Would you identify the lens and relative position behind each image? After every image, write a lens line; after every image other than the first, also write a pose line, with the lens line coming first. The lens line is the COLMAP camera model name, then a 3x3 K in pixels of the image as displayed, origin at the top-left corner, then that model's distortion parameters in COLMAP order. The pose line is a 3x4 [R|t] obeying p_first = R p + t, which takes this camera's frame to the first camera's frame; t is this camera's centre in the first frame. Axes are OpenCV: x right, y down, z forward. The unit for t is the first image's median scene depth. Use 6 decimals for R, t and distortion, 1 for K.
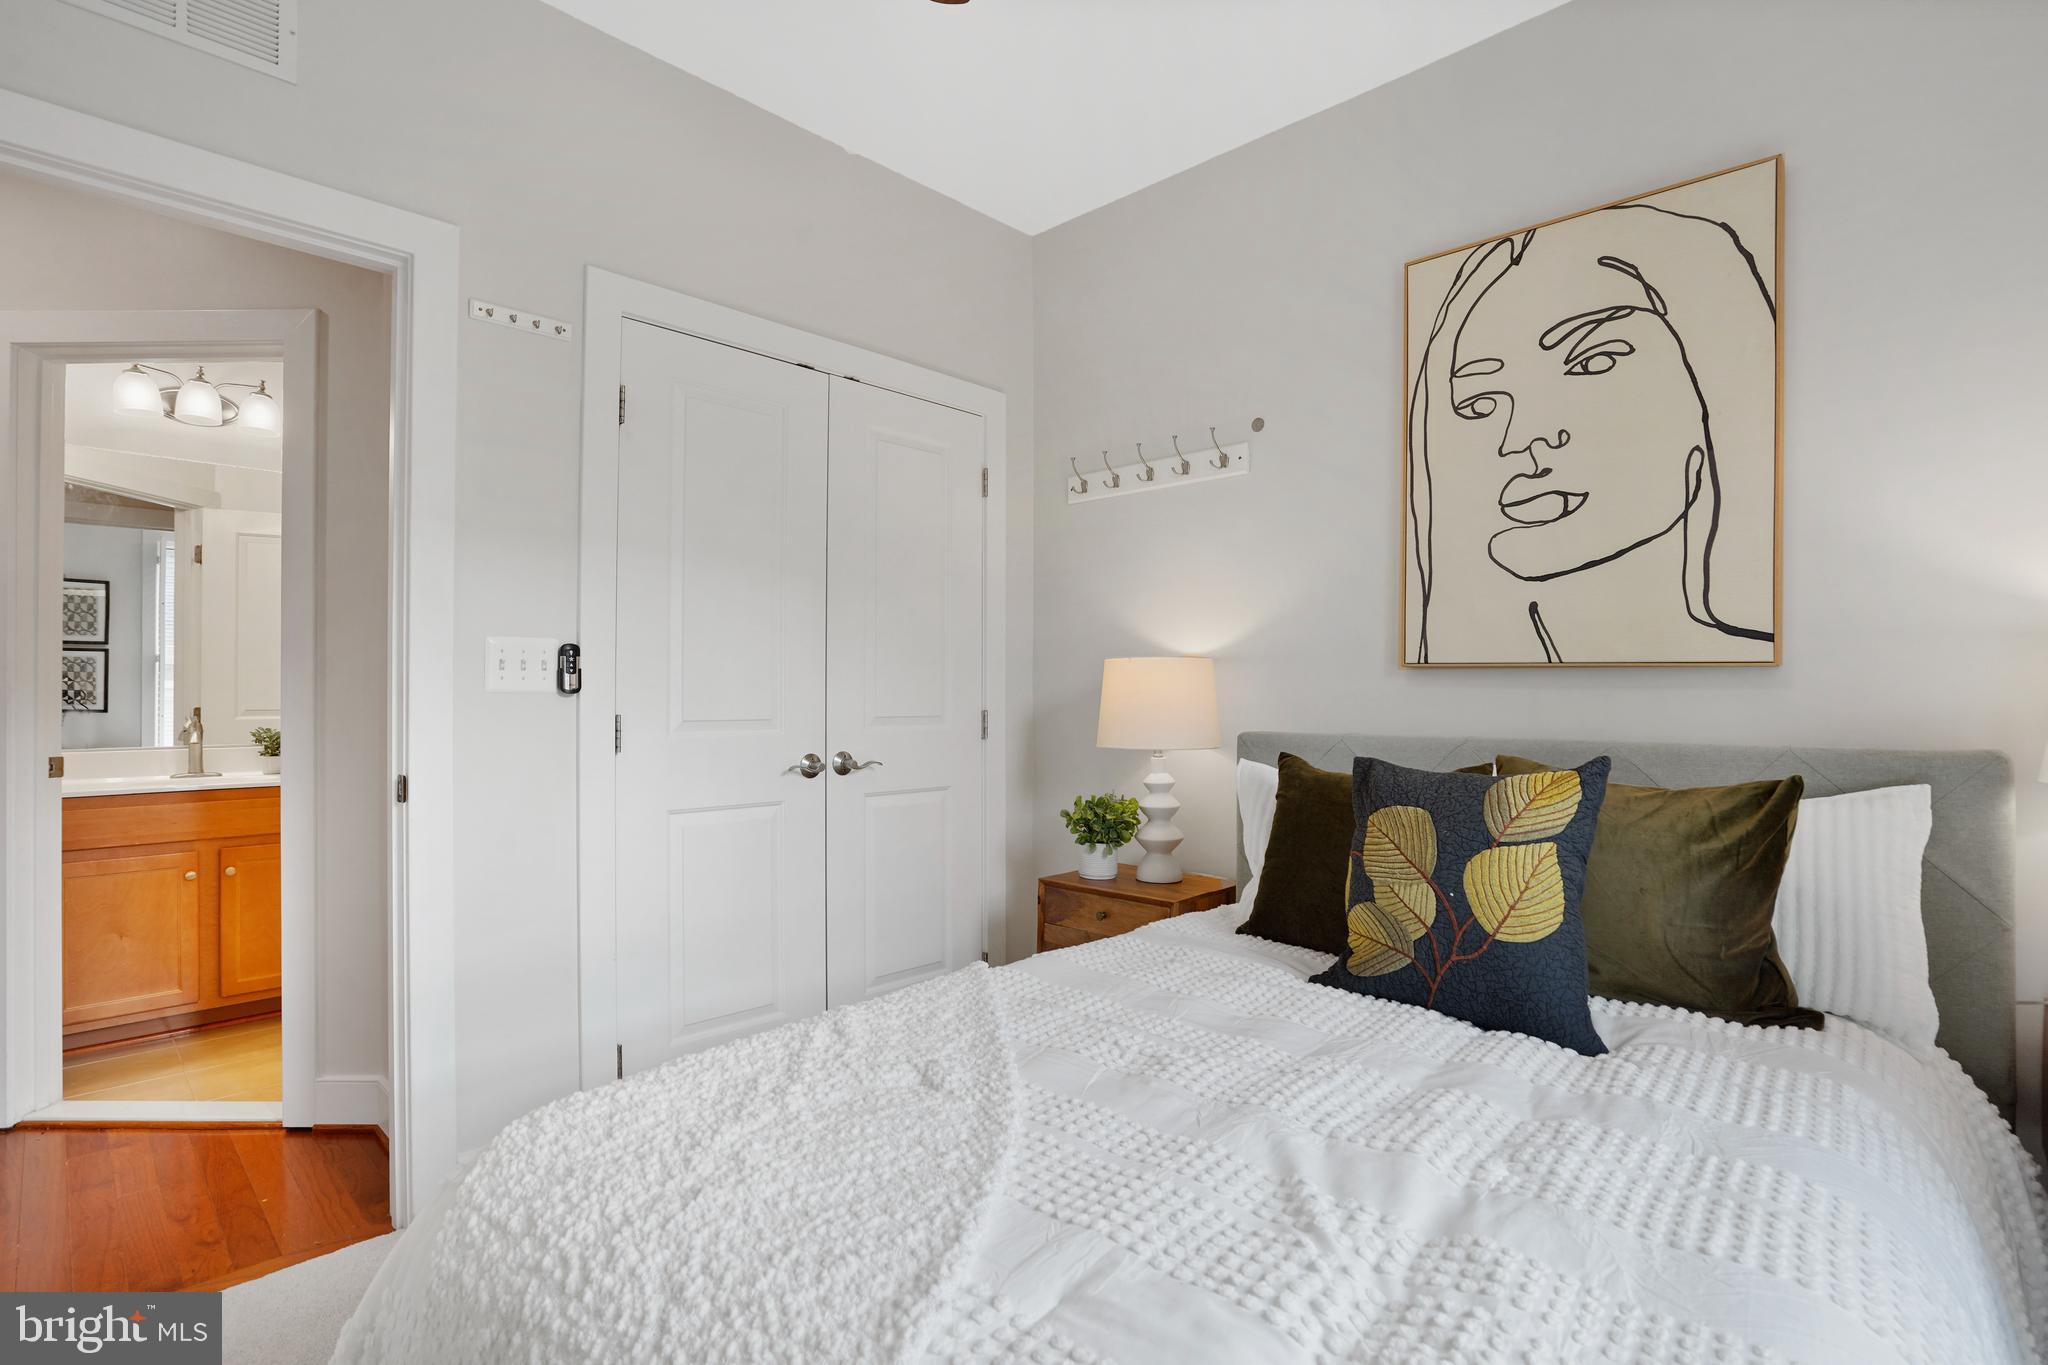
lens RADIAL K [[977.0, 0, 1034.3], [0, 977.0, 684.7], [0, 0, 1]] dist [-0.026662, 0.004184]
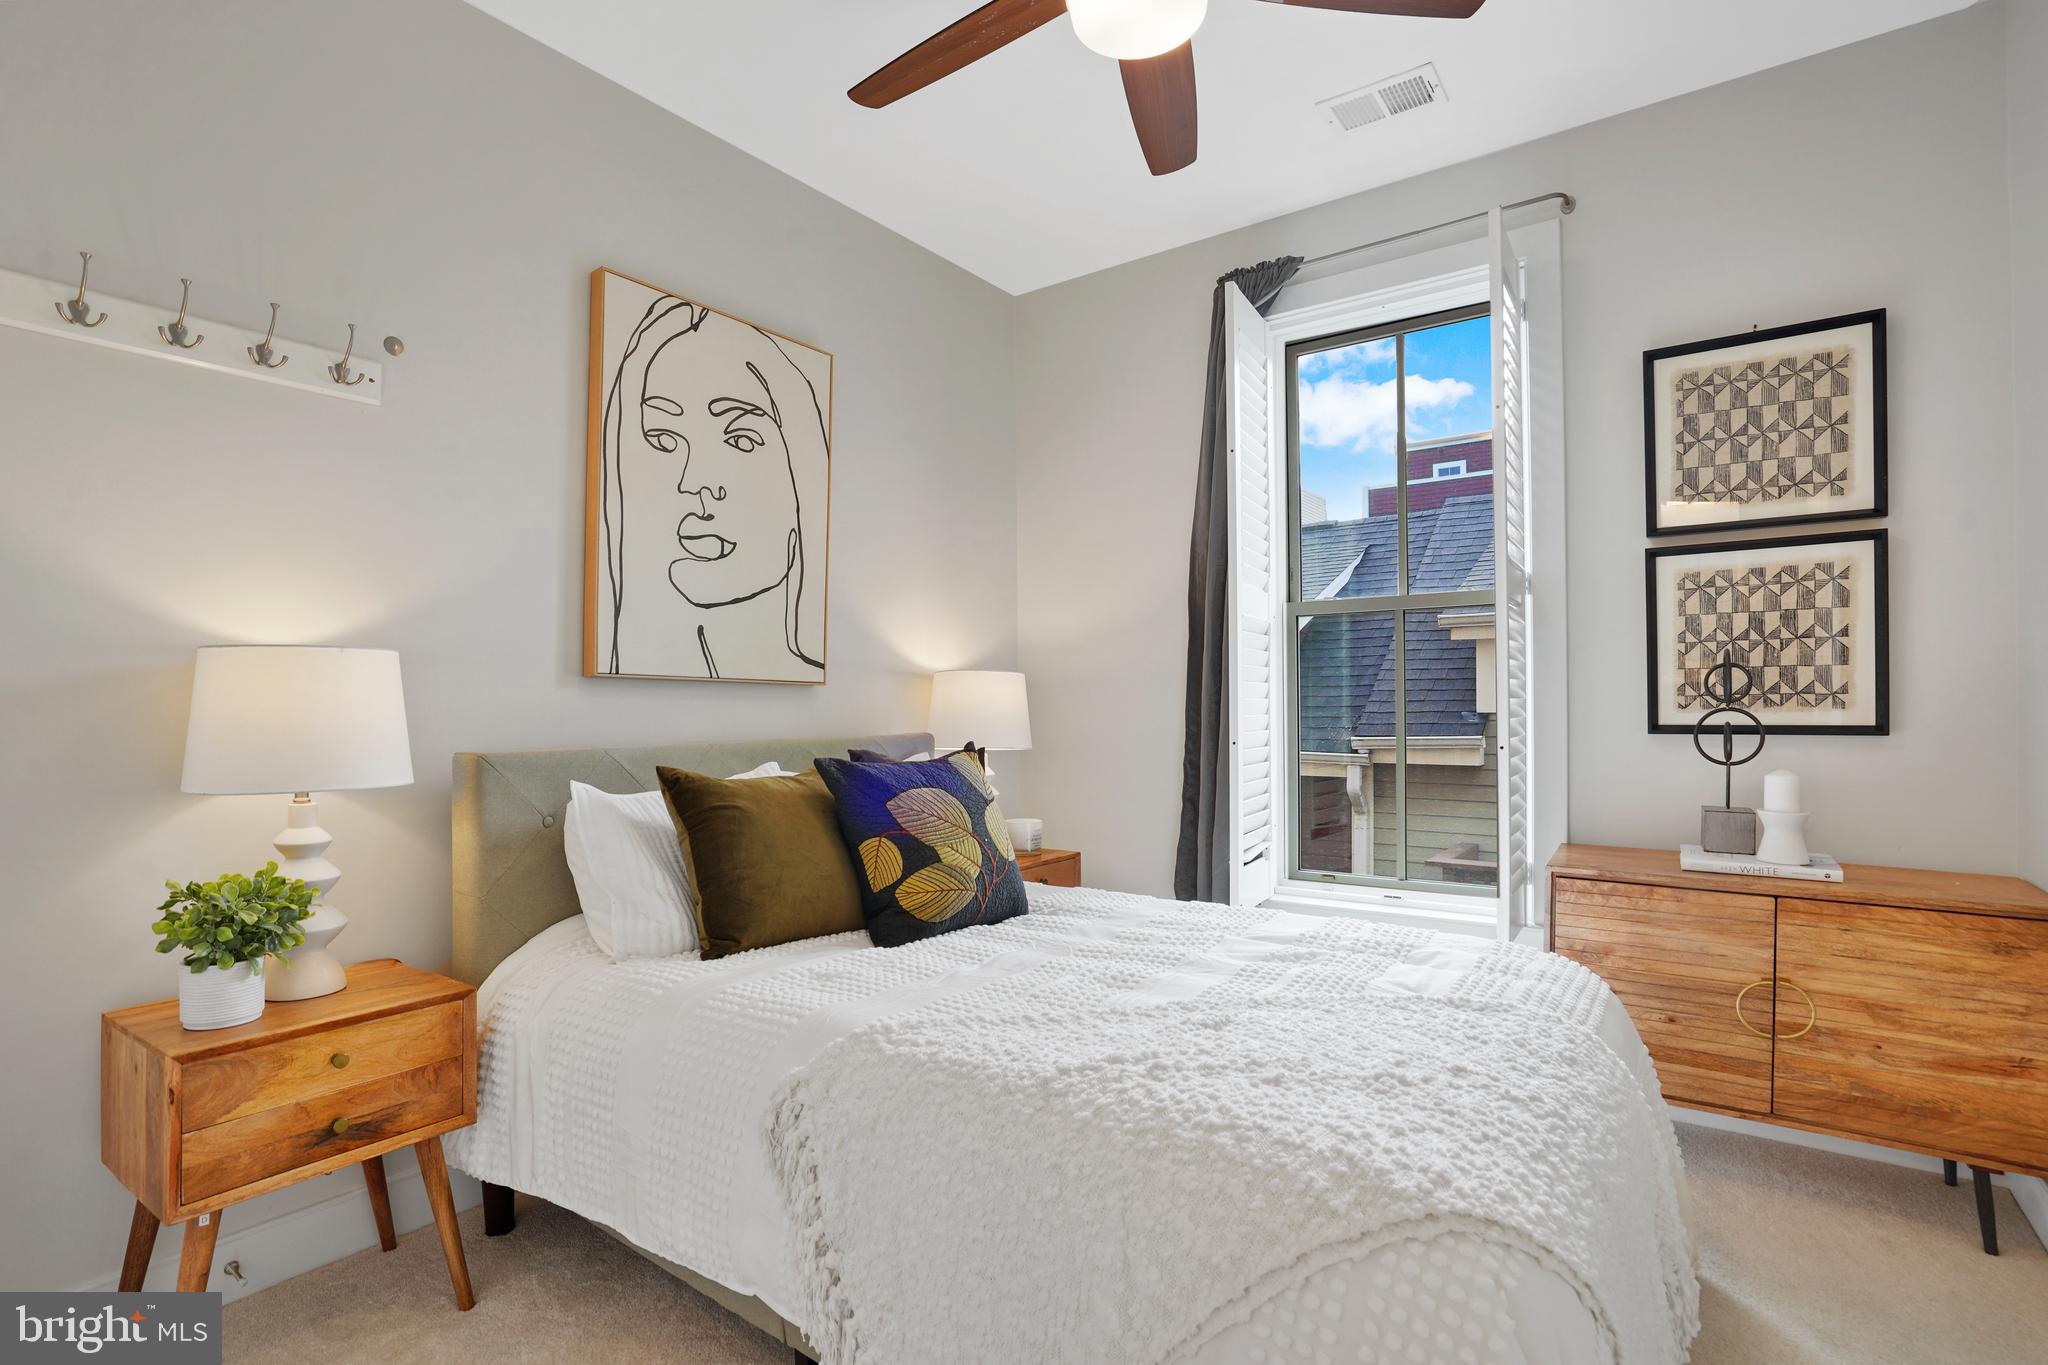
lens RADIAL K [[977.0, 0, 1029.8], [0, 977.0, 690.8], [0, 0, 1]] dist [-0.026662, 0.004184]
pose [[-0.115201, 0.013520, 0.993250, -0.703920], [-0.004696, 0.999889, -0.014155, 0.008355], [-0.993331, -0.006295, -0.115124, 0.751008]]
